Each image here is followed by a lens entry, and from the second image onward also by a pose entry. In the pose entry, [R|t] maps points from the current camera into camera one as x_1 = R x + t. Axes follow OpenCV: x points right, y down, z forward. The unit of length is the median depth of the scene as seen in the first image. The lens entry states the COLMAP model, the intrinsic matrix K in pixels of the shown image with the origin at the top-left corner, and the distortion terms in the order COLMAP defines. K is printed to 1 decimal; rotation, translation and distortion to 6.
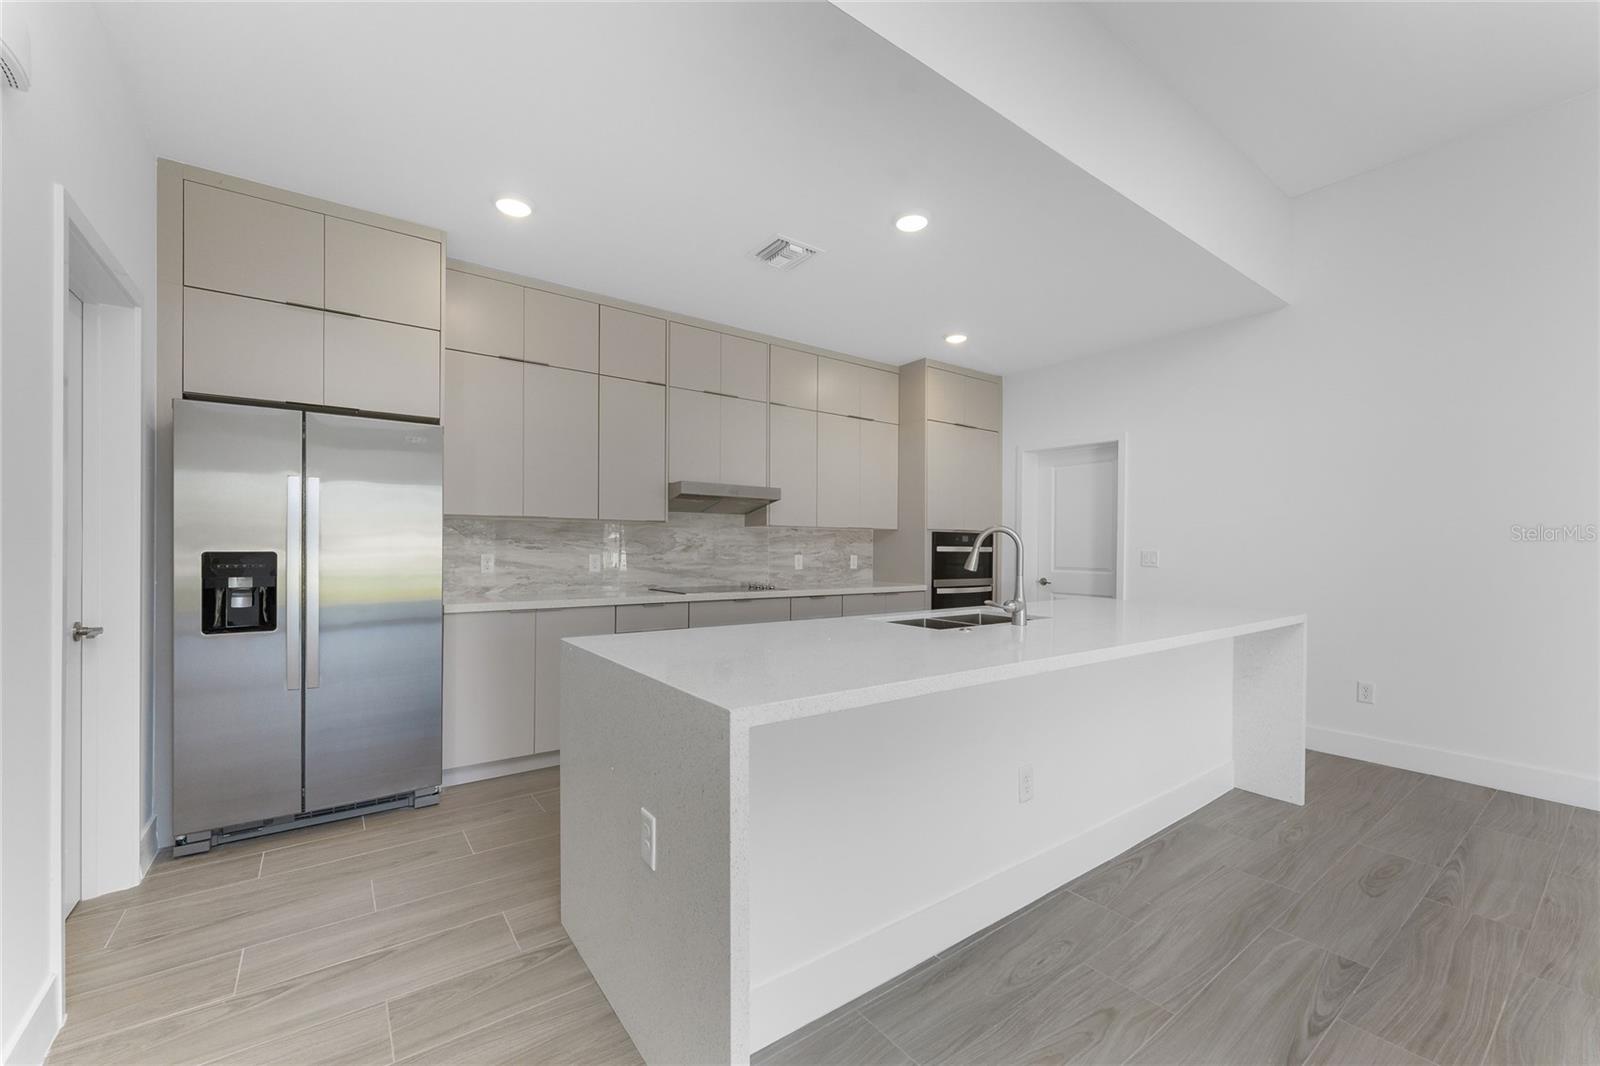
lens RADIAL K [[640.4, 0, 795.2], [0, 640.4, 544.7], [0, 0, 1]] dist [0.000412, 0.000094]
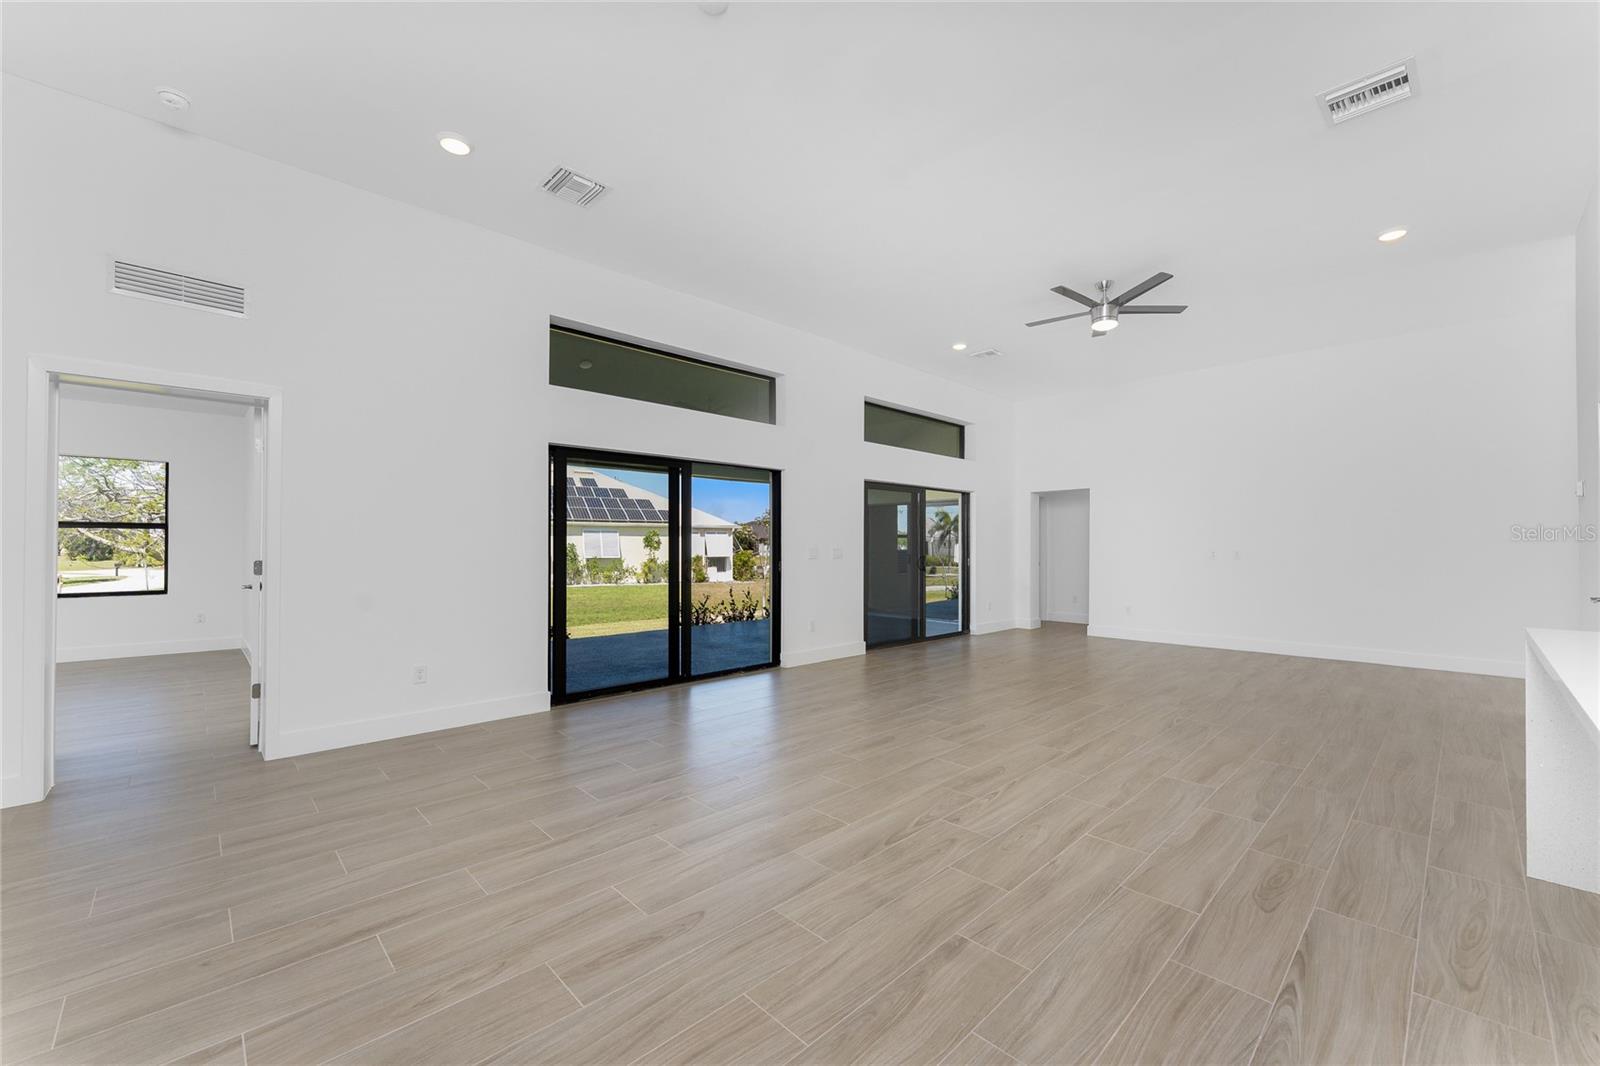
lens RADIAL K [[640.4, 0, 795.2], [0, 640.4, 544.7], [0, 0, 1]] dist [0.000412, 0.000094]
pose [[-0.991721, -0.010153, -0.128007, 0.637529], [-0.009706, 0.999944, -0.004117, 0.005834], [0.128042, -0.002841, -0.991765, 0.702529]]
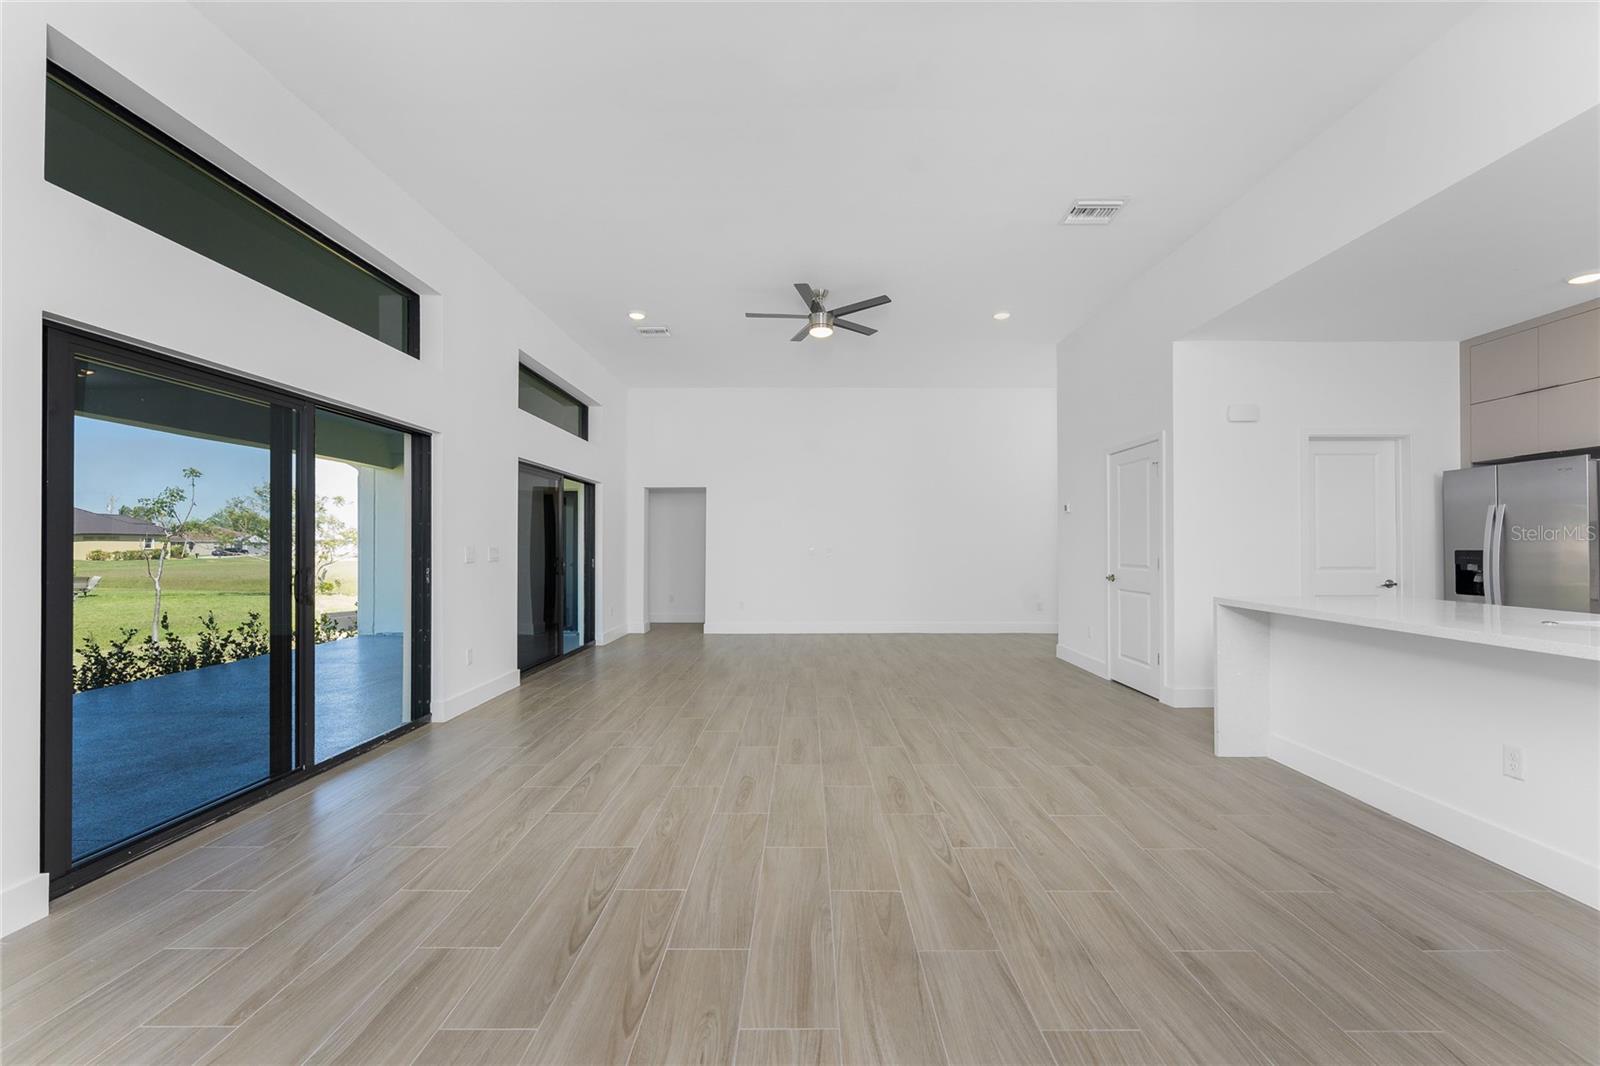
lens RADIAL K [[671.8, 0, 803.7], [0, 671.8, 536.5], [0, 0, 1]] dist [0.002380, -0.000164]
pose [[-0.593004, -0.018694, -0.804983, 0.967665], [-0.002868, 0.999773, -0.021105, 0.010753], [0.805195, -0.010207, -0.592923, 0.347772]]
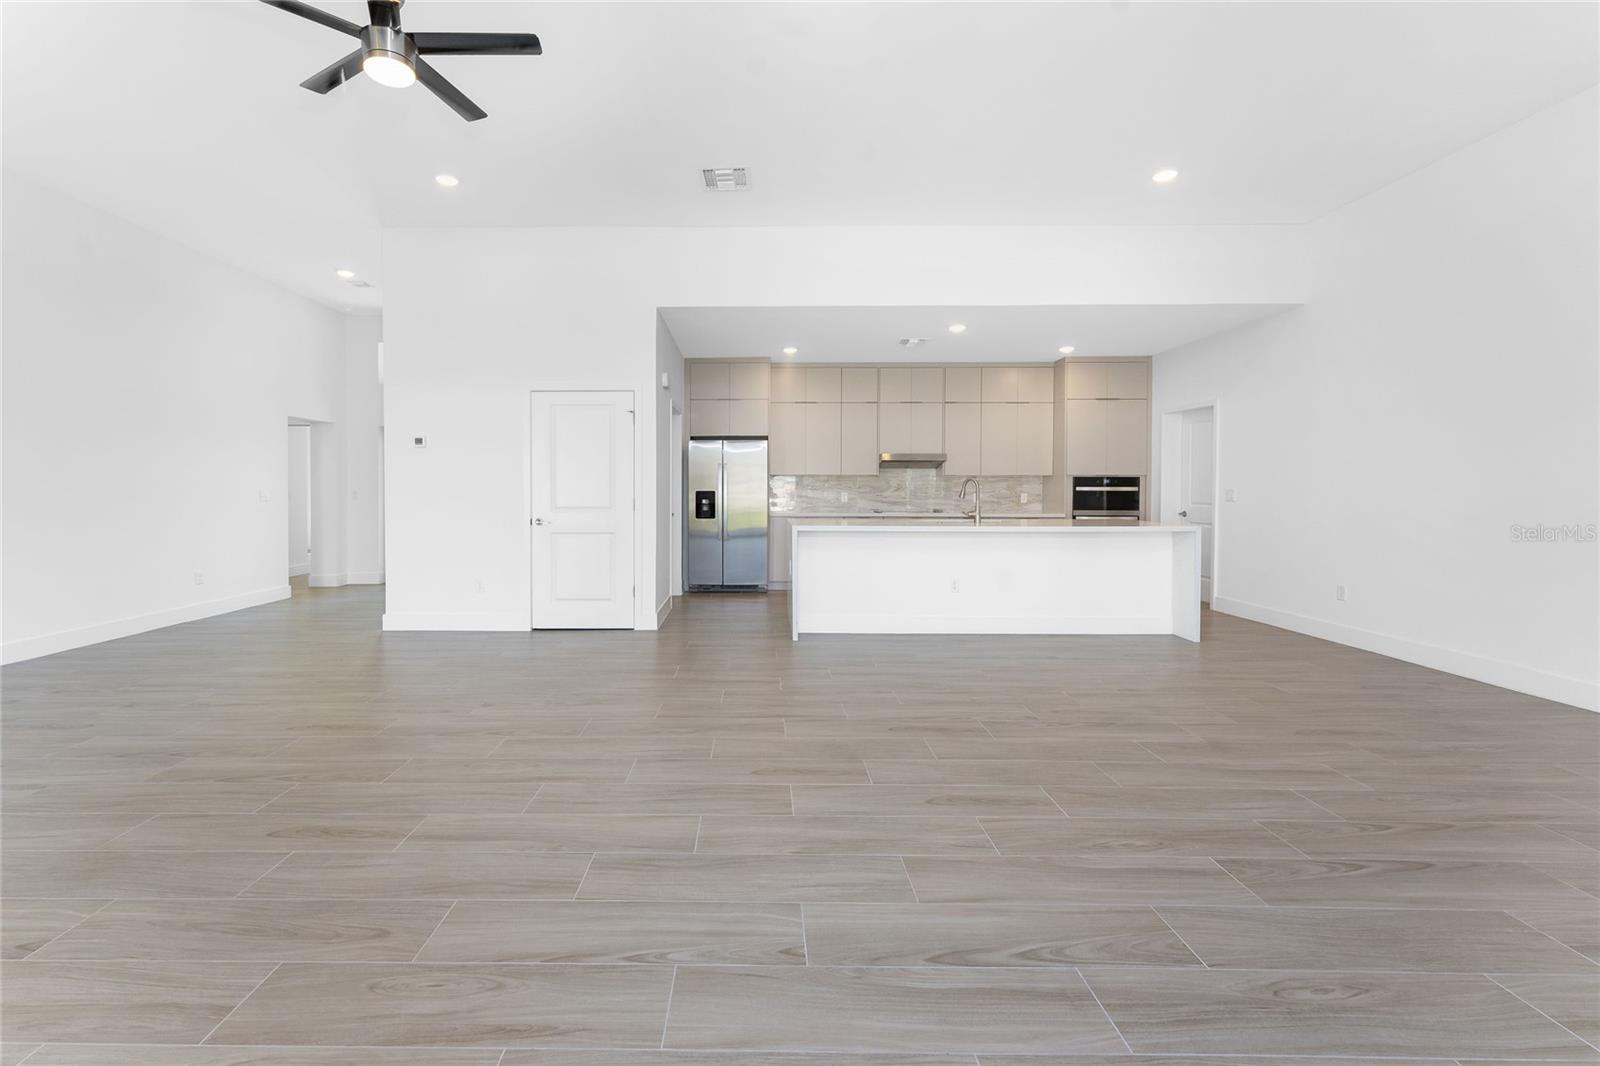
lens RADIAL K [[655.3, 0, 758.1], [0, 655.3, 486.5], [0, 0, 1]] dist [0.002421, -0.000598]
pose [[0.802634, -0.010256, -0.596384, 0.600646], [0.007305, 0.999946, -0.007364, 0.008460], [0.596428, 0.001554, 0.802665, -0.679701]]
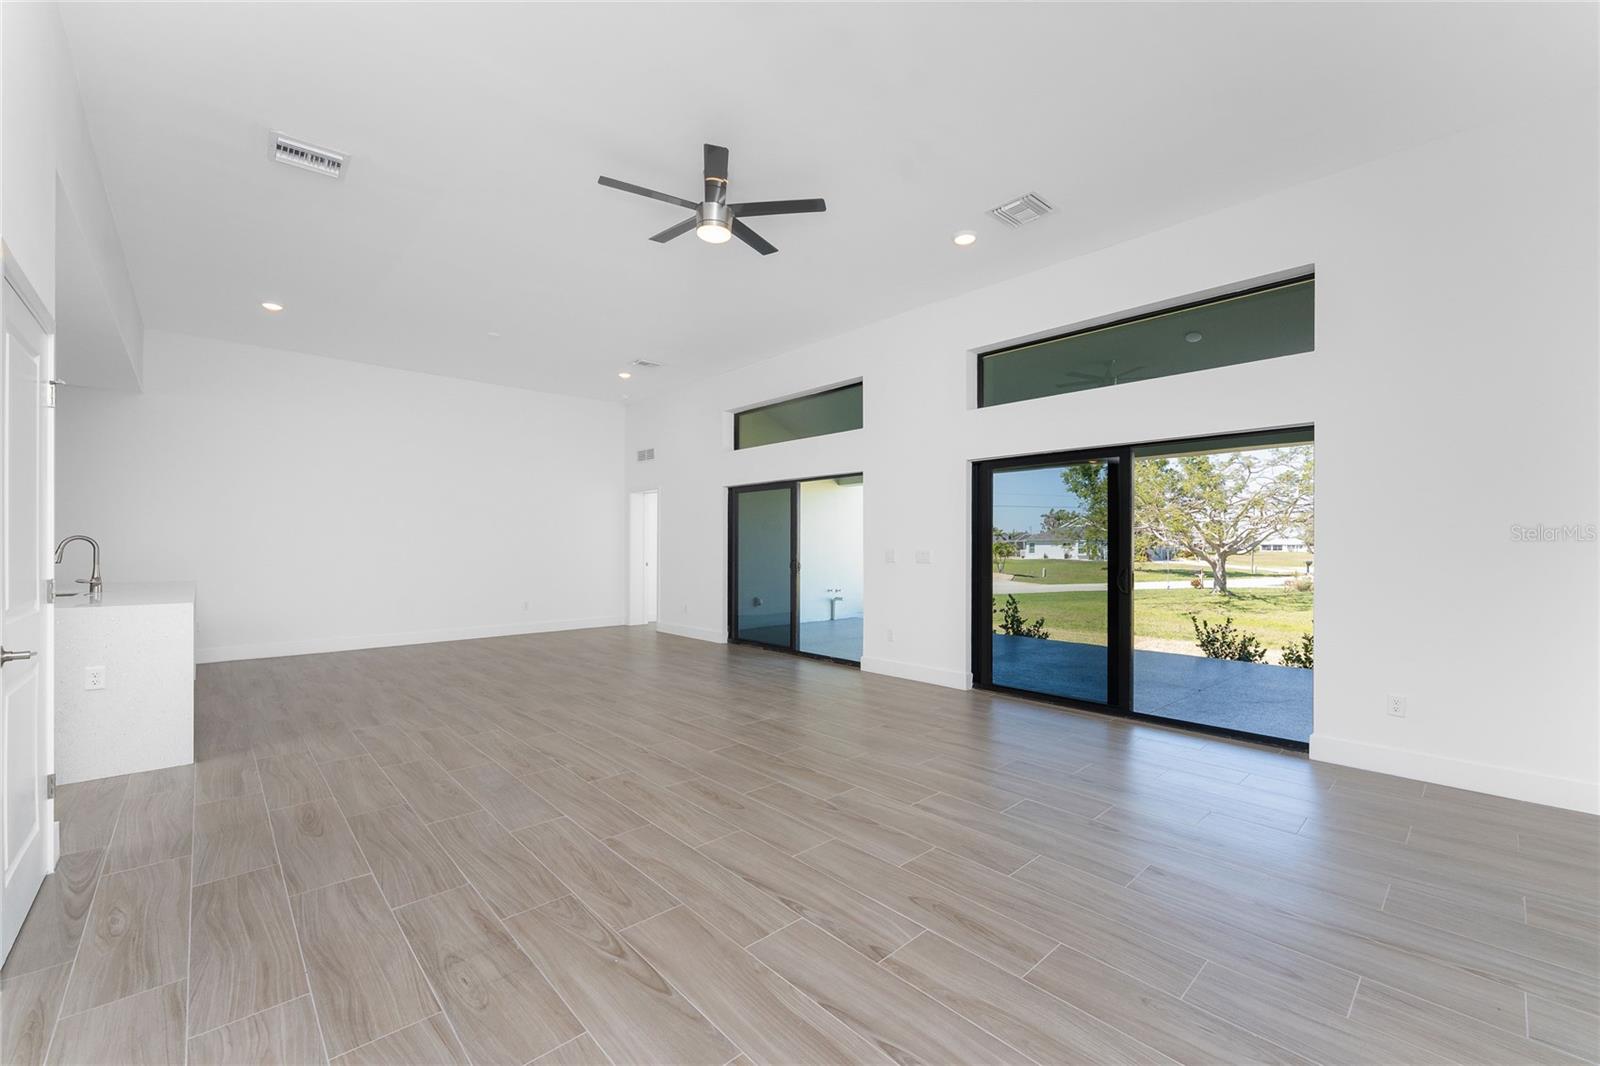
lens RADIAL K [[651.2, 0, 799.2], [0, 651.2, 546.2], [0, 0, 1]] dist [0.000619, -0.000048]
pose [[-0.106580, -0.010231, 0.994252, -0.897023], [-0.001202, 0.999948, 0.010161, -0.011639], [-0.994303, -0.000112, -0.106586, -0.395535]]
